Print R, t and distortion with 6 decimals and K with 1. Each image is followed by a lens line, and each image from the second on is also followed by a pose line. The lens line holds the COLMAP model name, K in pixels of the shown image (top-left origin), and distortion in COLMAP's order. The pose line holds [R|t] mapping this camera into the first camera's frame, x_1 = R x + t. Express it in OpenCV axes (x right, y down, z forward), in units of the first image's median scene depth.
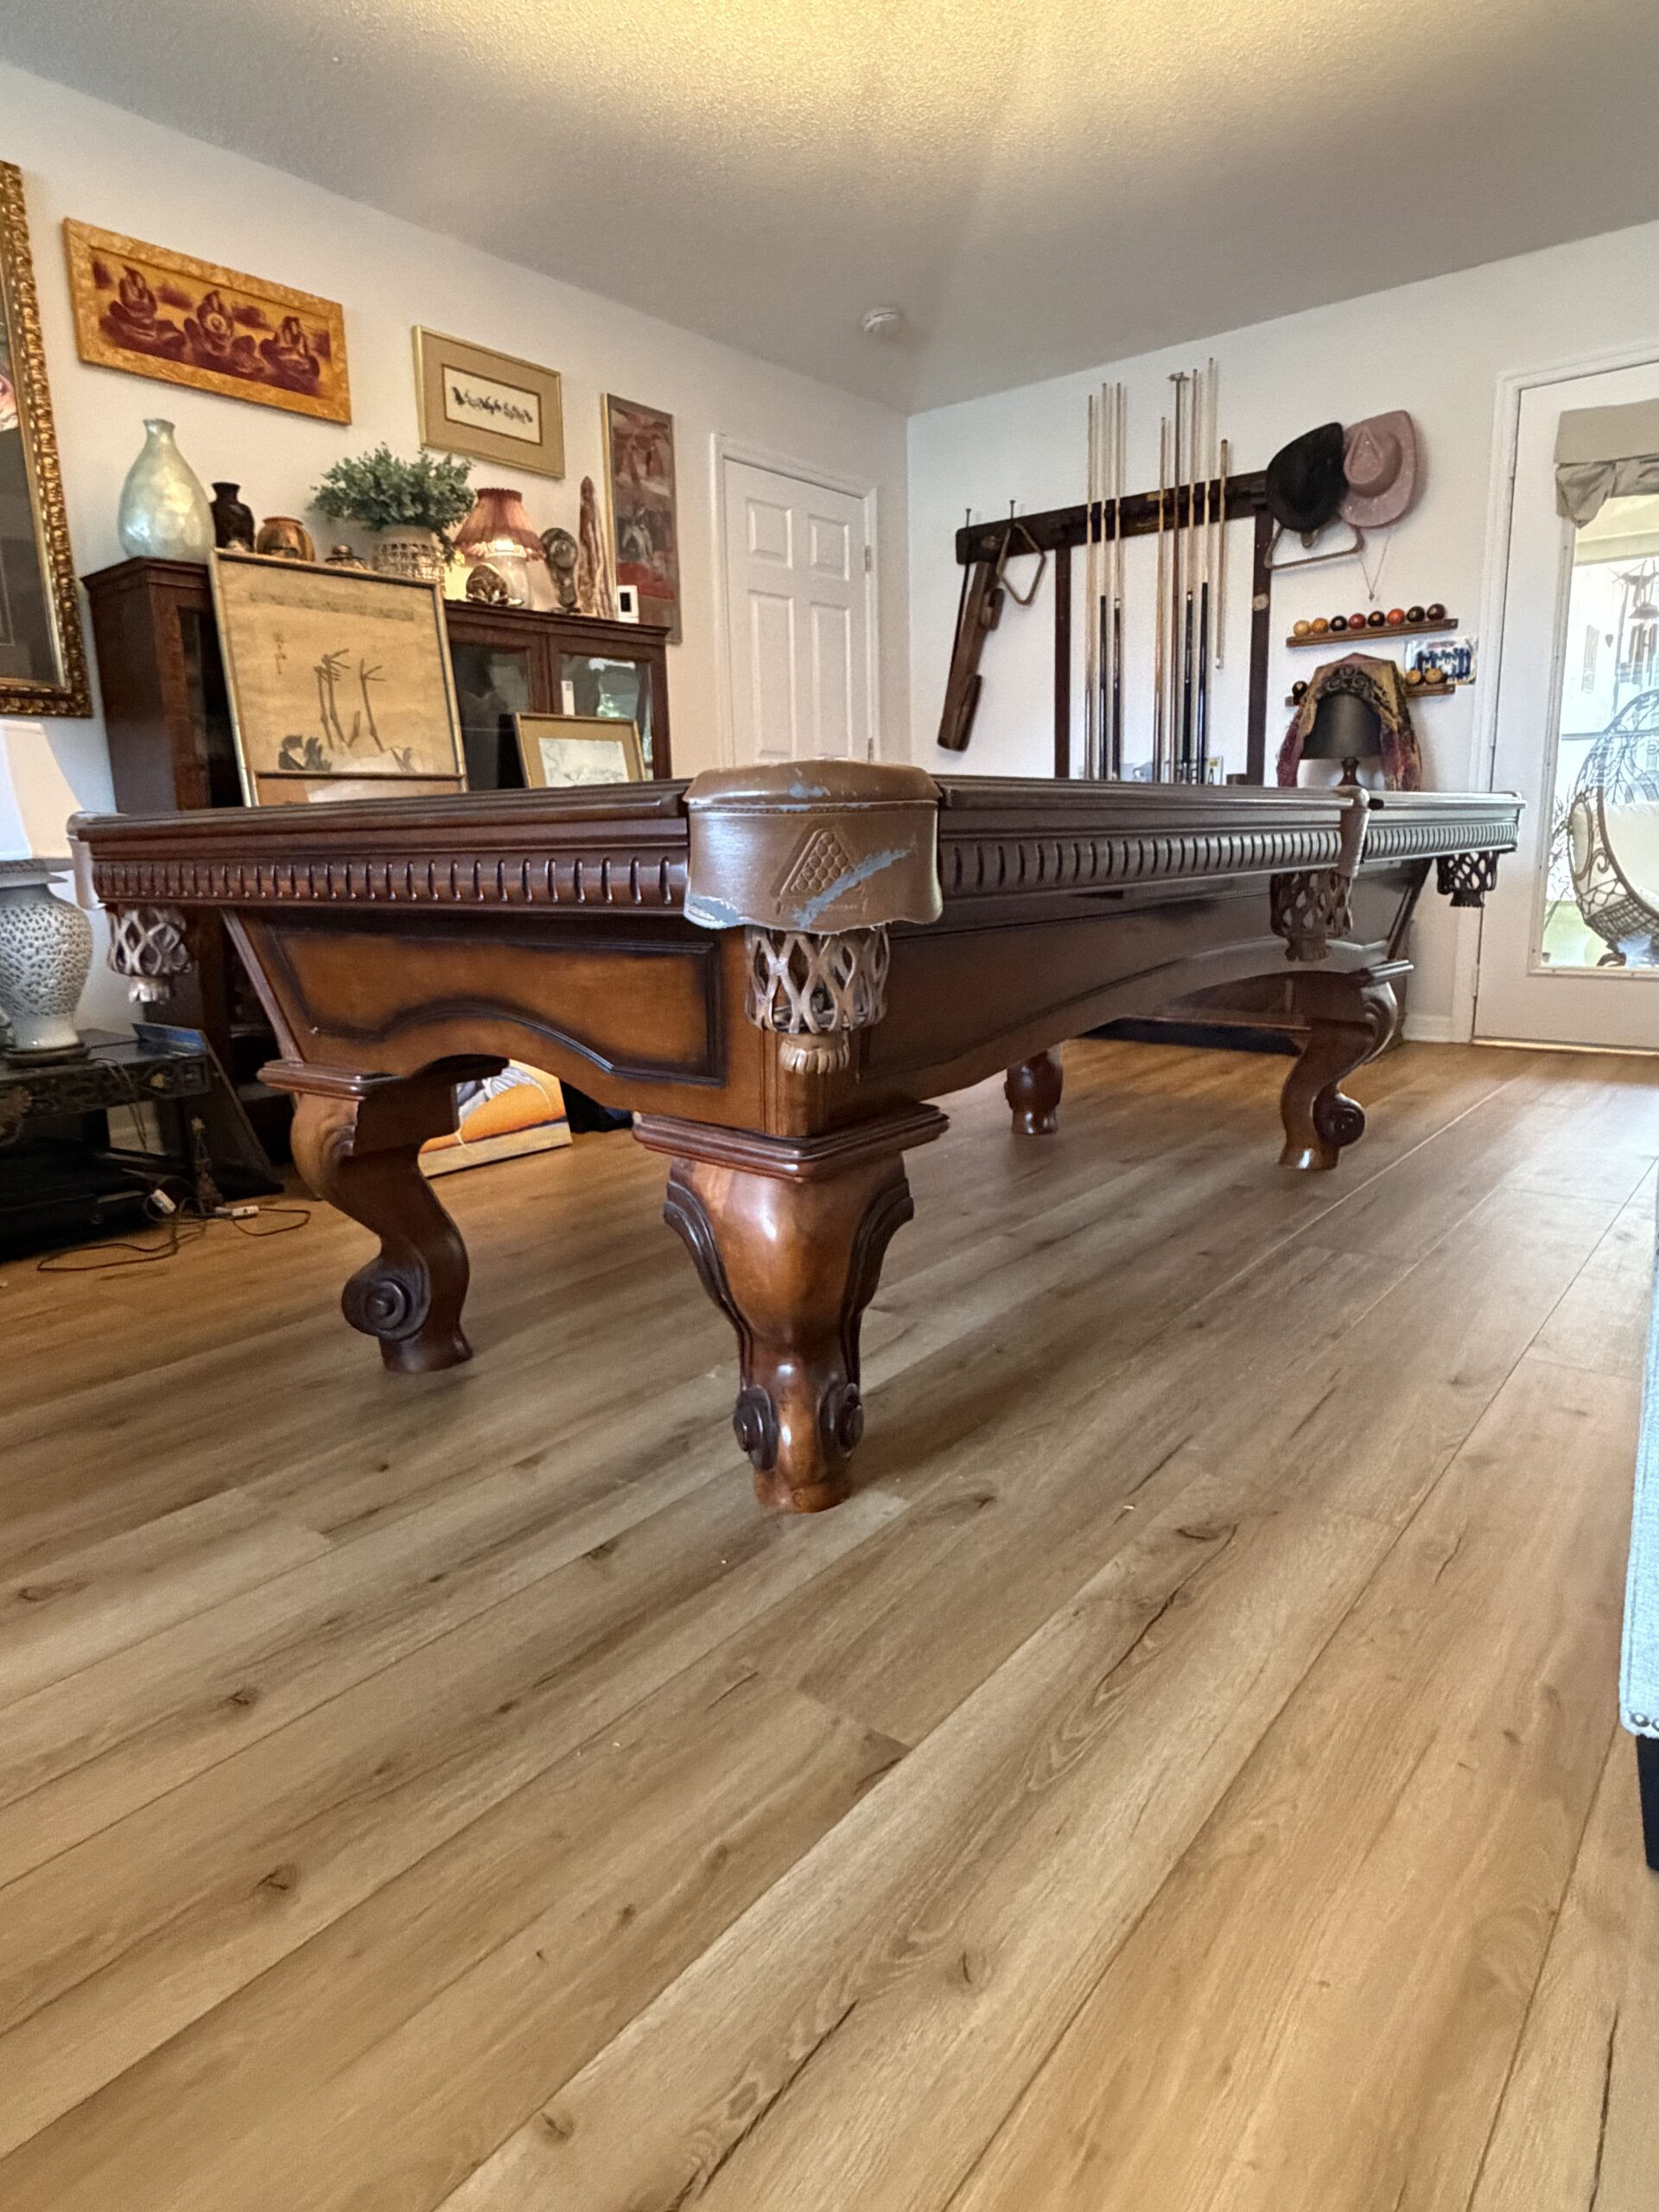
lens RADIAL K [[1303.4, 0, 829.5], [0, 1303.4, 1106.0], [0, 0, 1]] dist [-0.001052, -0.000265]
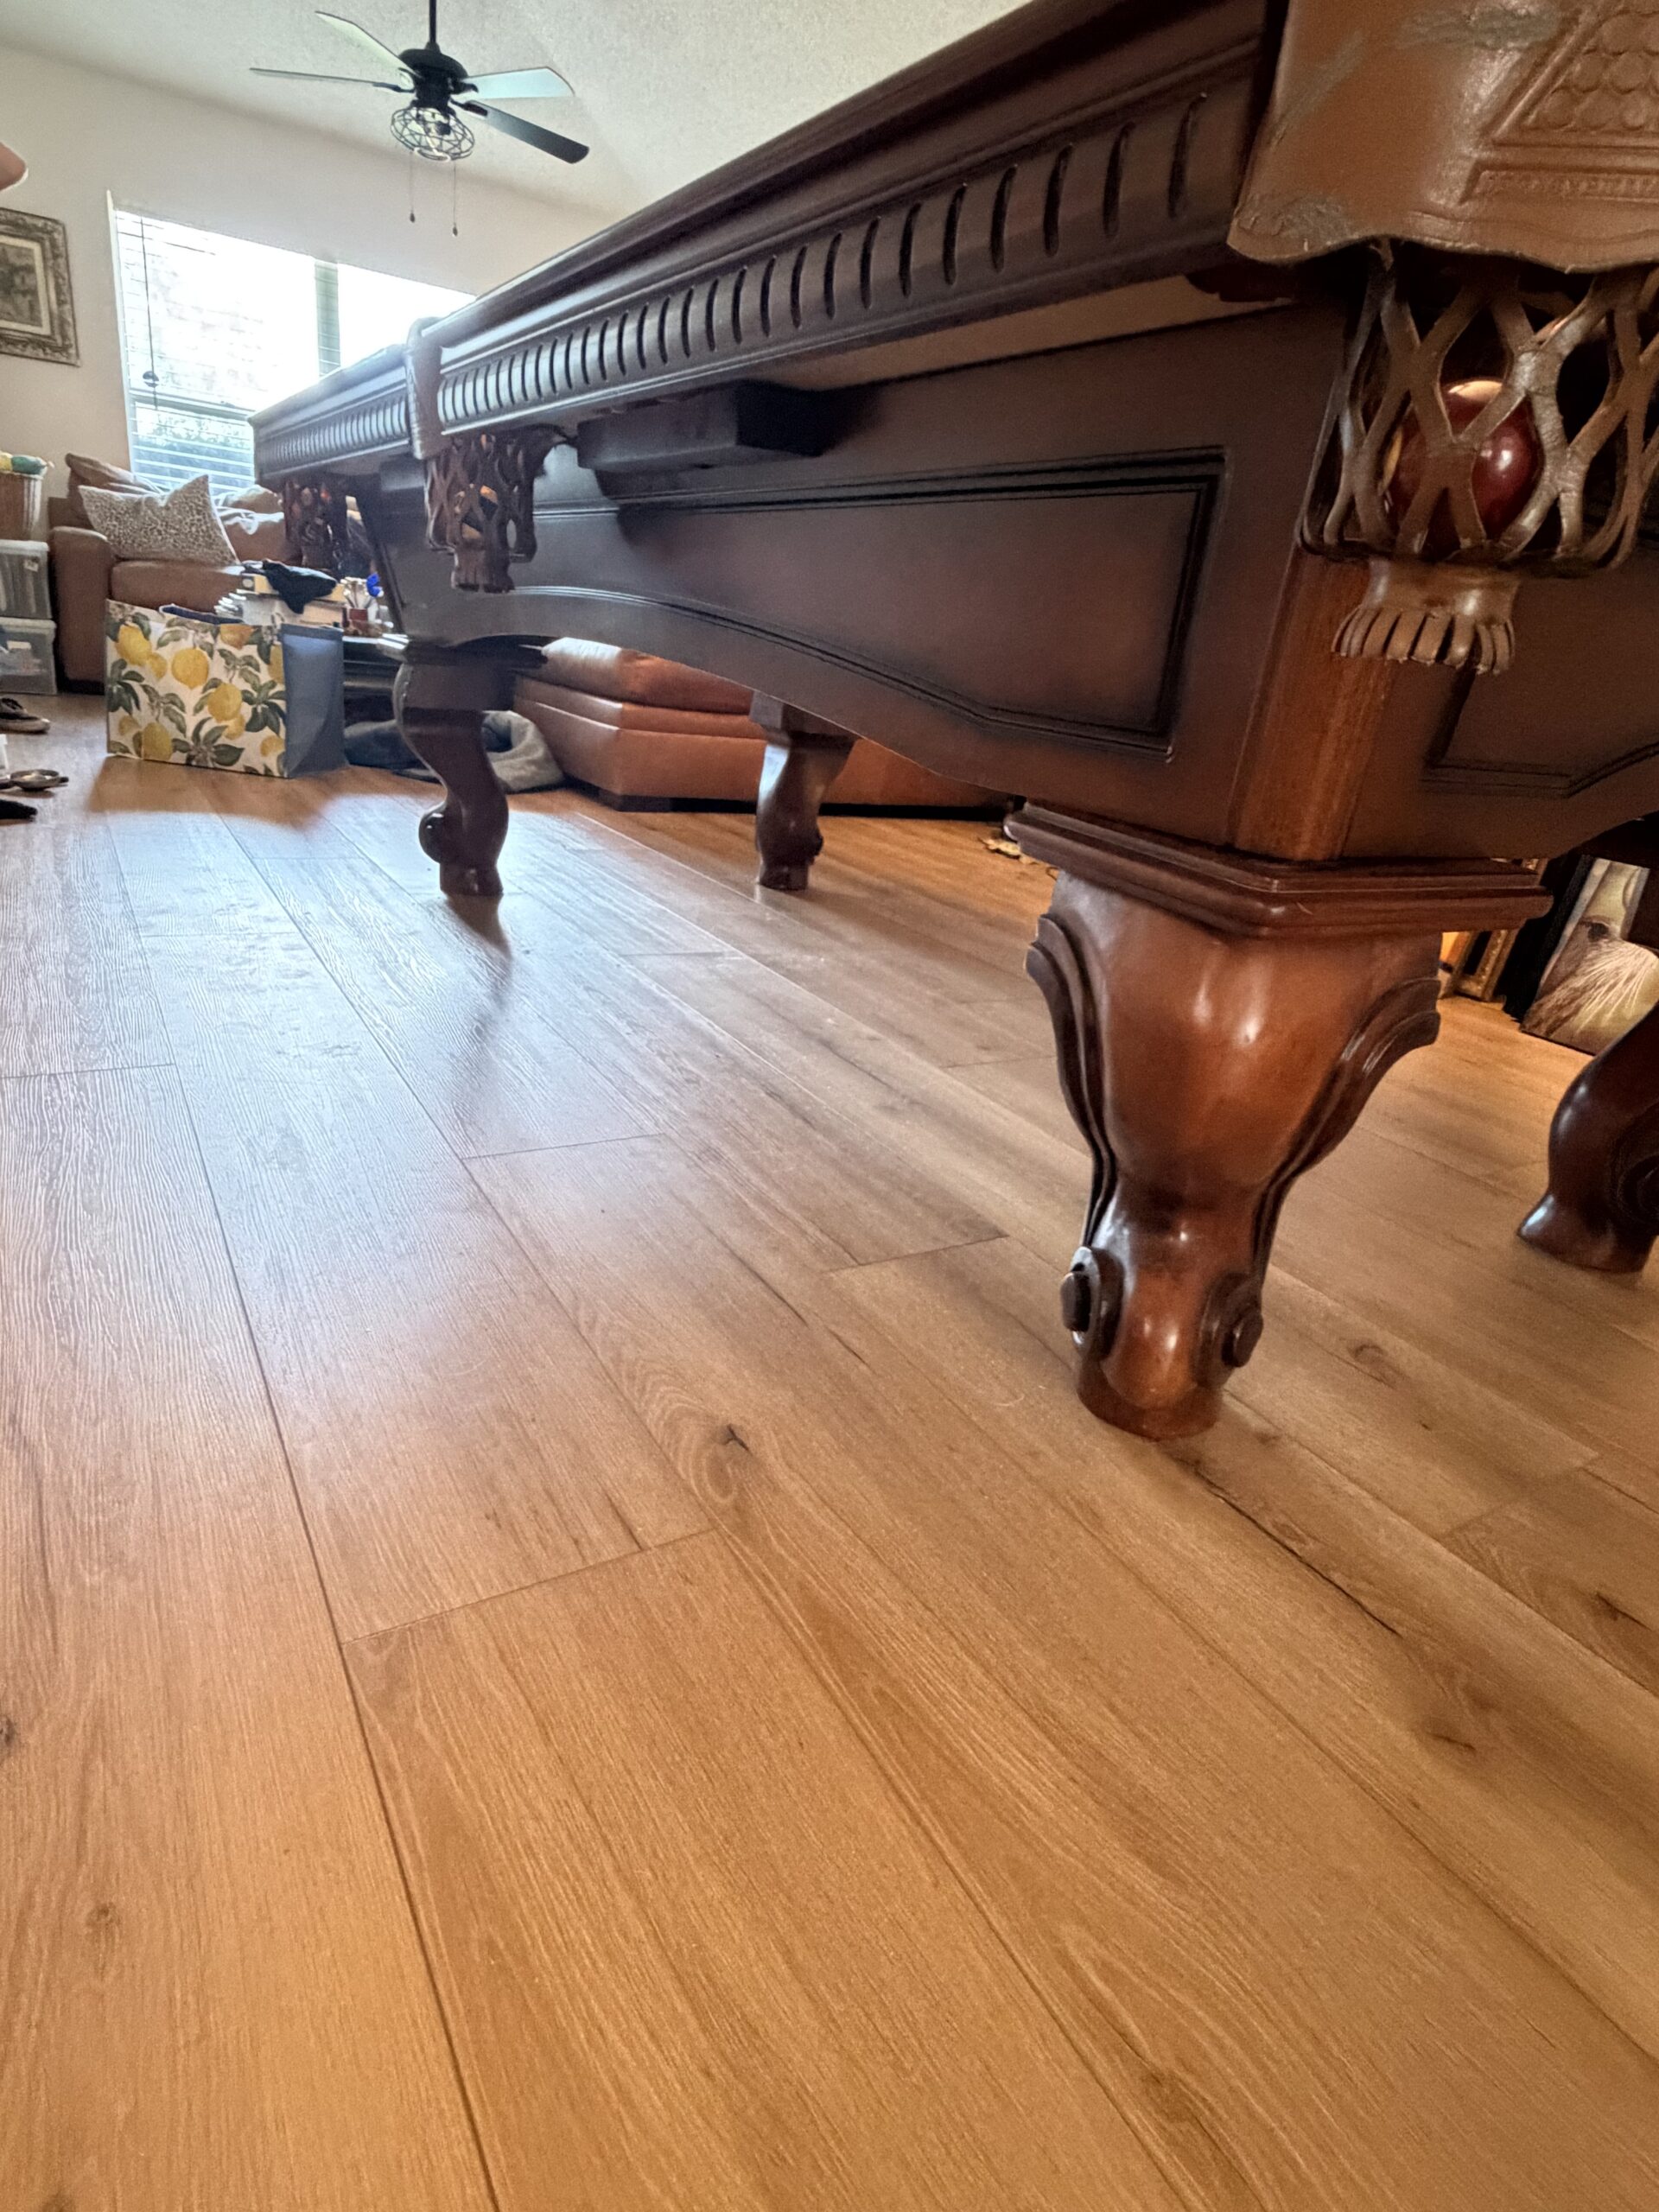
lens RADIAL K [[1203.5, 0, 826.8], [0, 1203.5, 1095.3], [0, 0, 1]] dist [0.000743, -0.000607]
pose [[-0.352573, 0.323067, -0.878248, 0.504634], [-0.283472, 0.857547, 0.429251, -0.110106], [0.891816, 0.400301, -0.210768, 0.727468]]
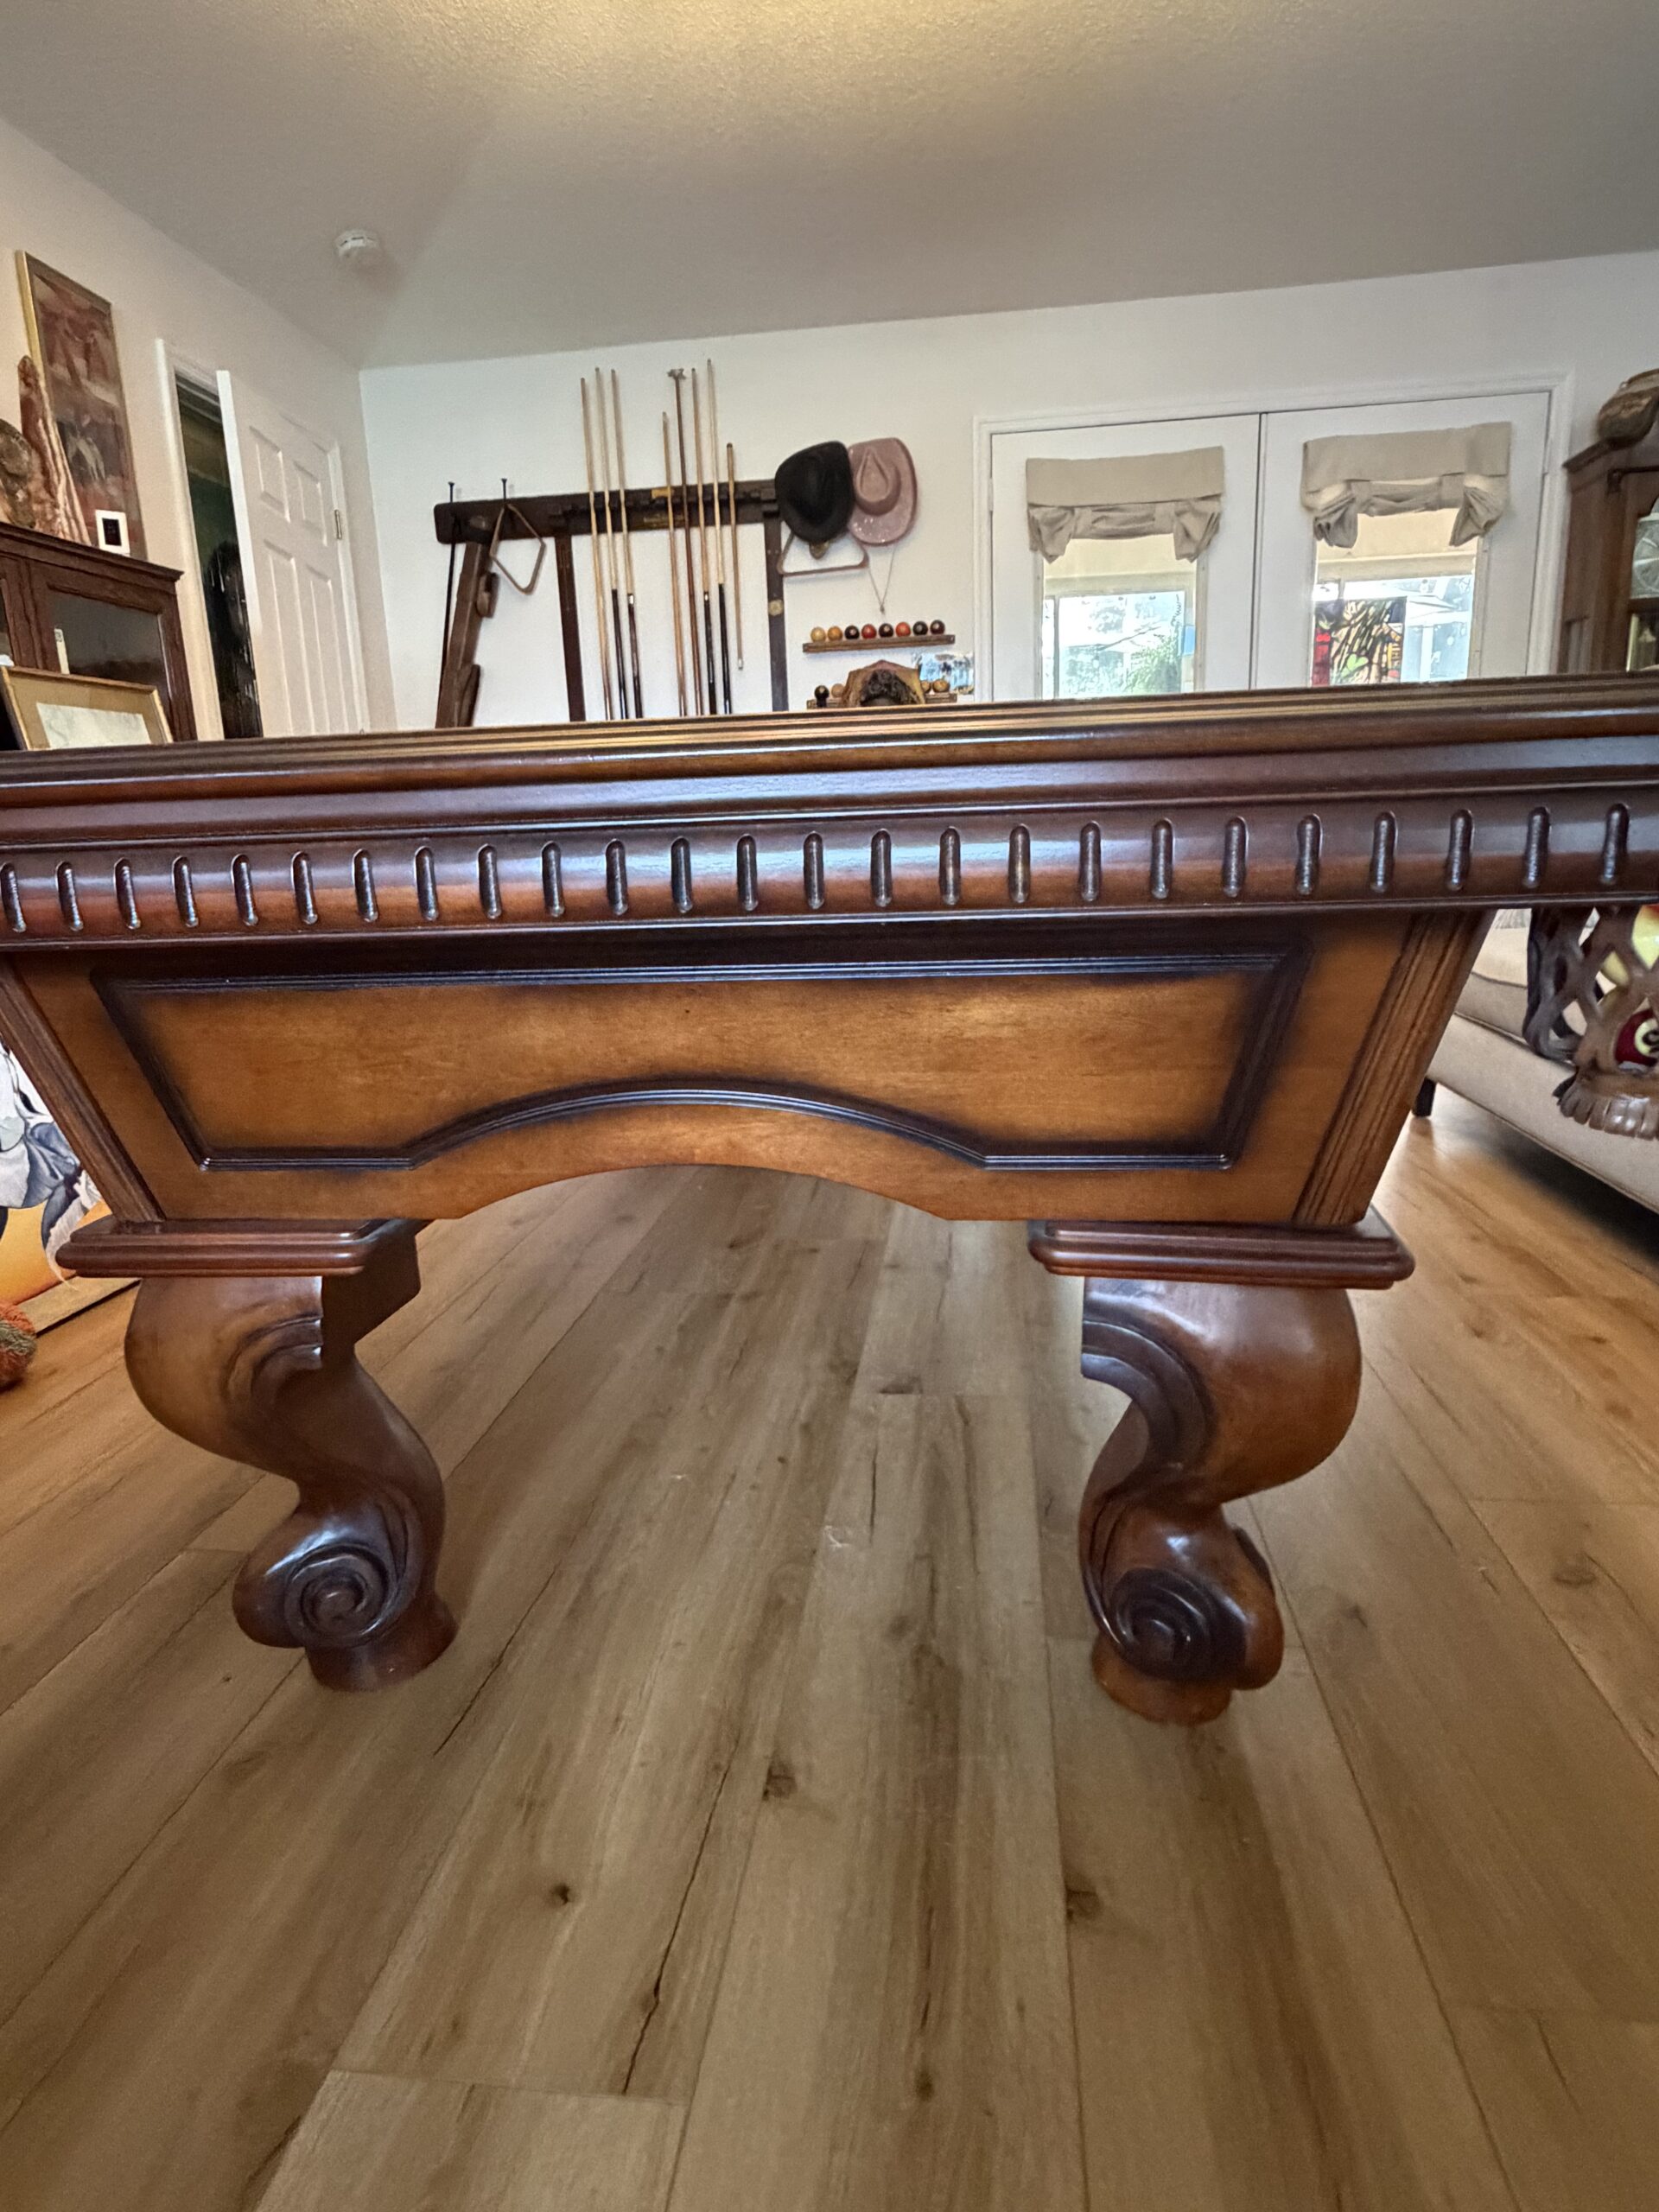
lens RADIAL K [[1203.5, 0, 826.8], [0, 1203.5, 1095.3], [0, 0, 1]] dist [0.000743, -0.000607]
pose [[0.856005, -0.120453, 0.502739, -0.192992], [0.120545, 0.992177, 0.032469, -0.032121], [-0.502717, 0.032810, 0.863828, 0.193189]]
